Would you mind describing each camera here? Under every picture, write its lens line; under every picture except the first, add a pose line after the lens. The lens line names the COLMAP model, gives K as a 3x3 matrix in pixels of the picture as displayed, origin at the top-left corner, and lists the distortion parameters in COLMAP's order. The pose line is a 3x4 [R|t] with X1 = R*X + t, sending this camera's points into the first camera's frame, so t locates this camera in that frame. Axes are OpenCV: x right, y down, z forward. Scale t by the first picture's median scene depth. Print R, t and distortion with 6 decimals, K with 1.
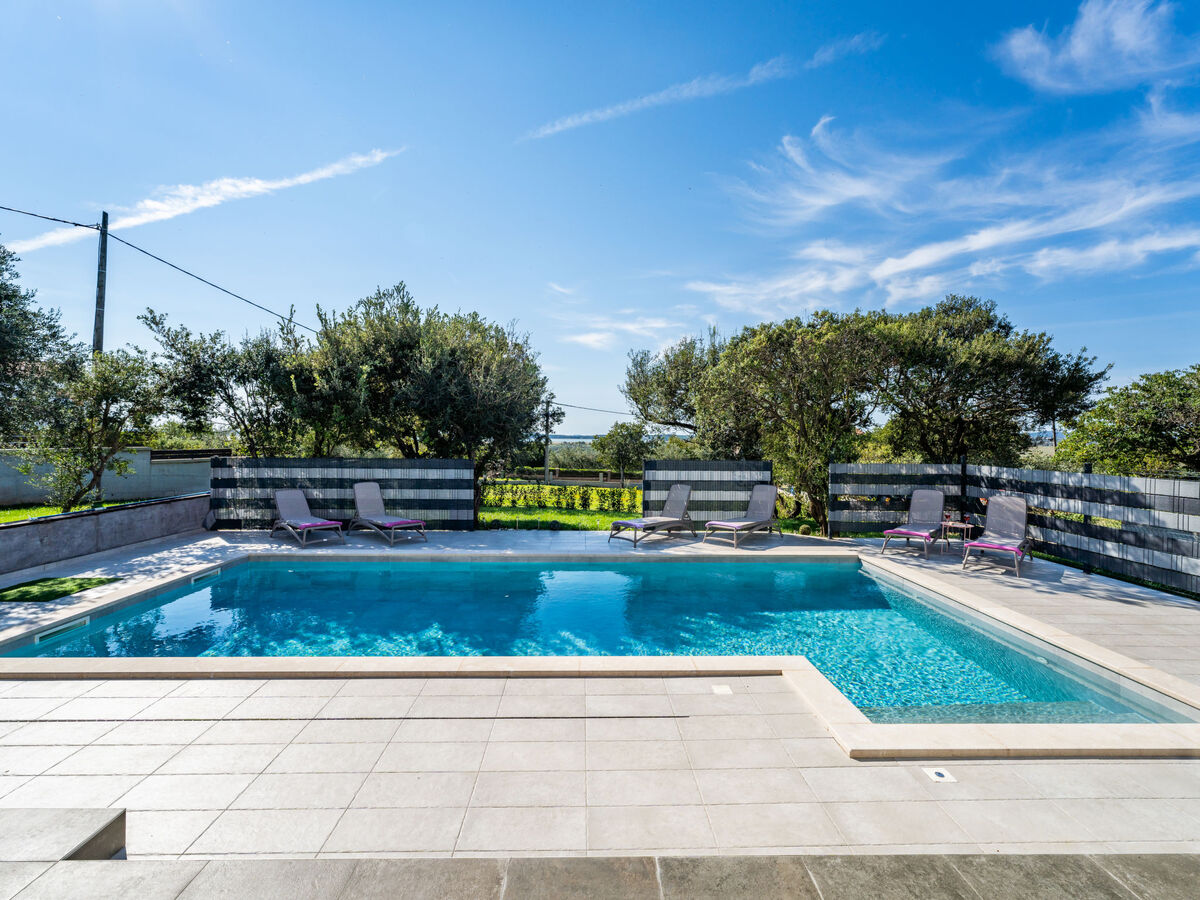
lens RADIAL K [[573.7, 0, 600.0], [0, 573.7, 450.0], [0, 0, 1]] dist [-0.001555, 0.000000]
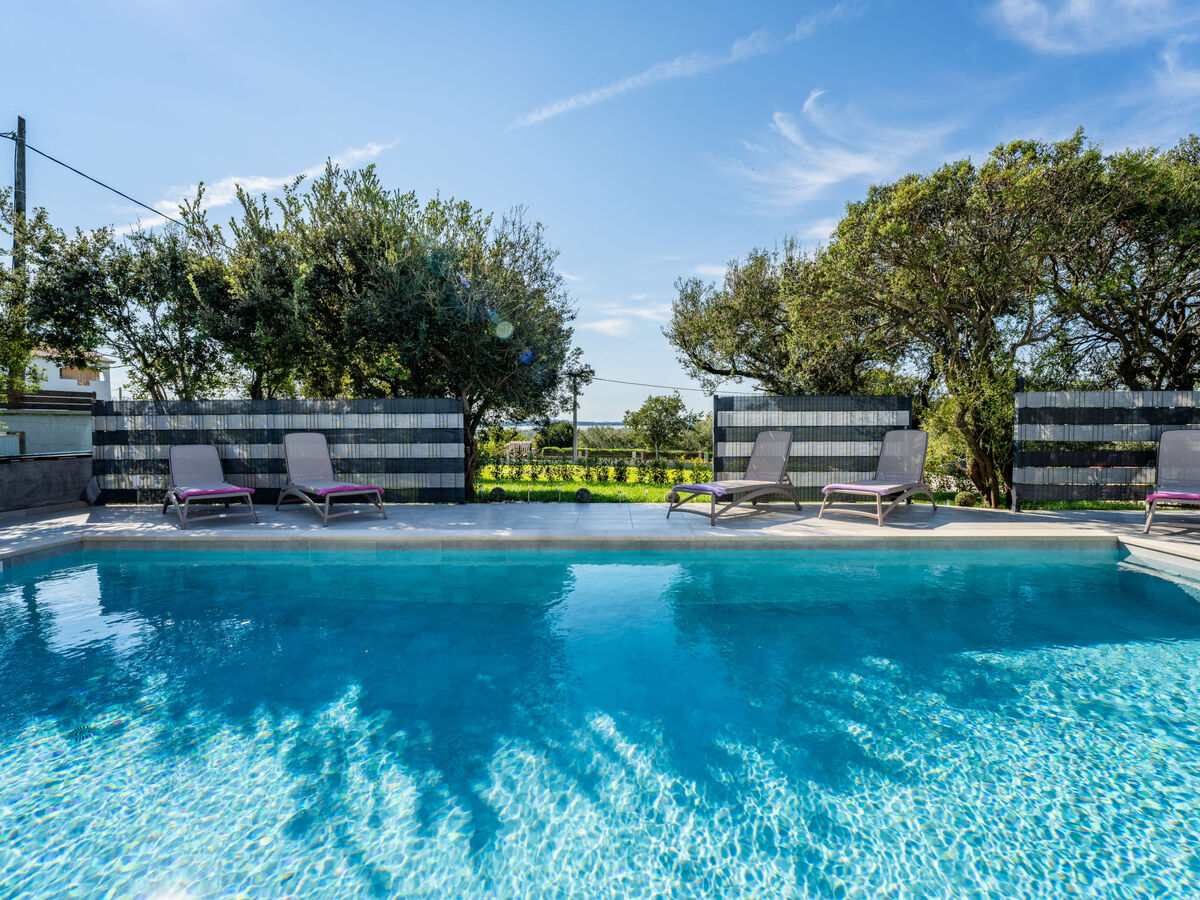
lens RADIAL K [[533.5, 0, 598.4], [0, 533.5, 468.3], [0, 0, 1]] dist [-0.001480, 0.000141]
pose [[0.998541, -0.009867, -0.053089, -0.026966], [0.012321, 0.998861, 0.046098, 0.071540], [0.052573, -0.046685, 0.997525, 0.377755]]
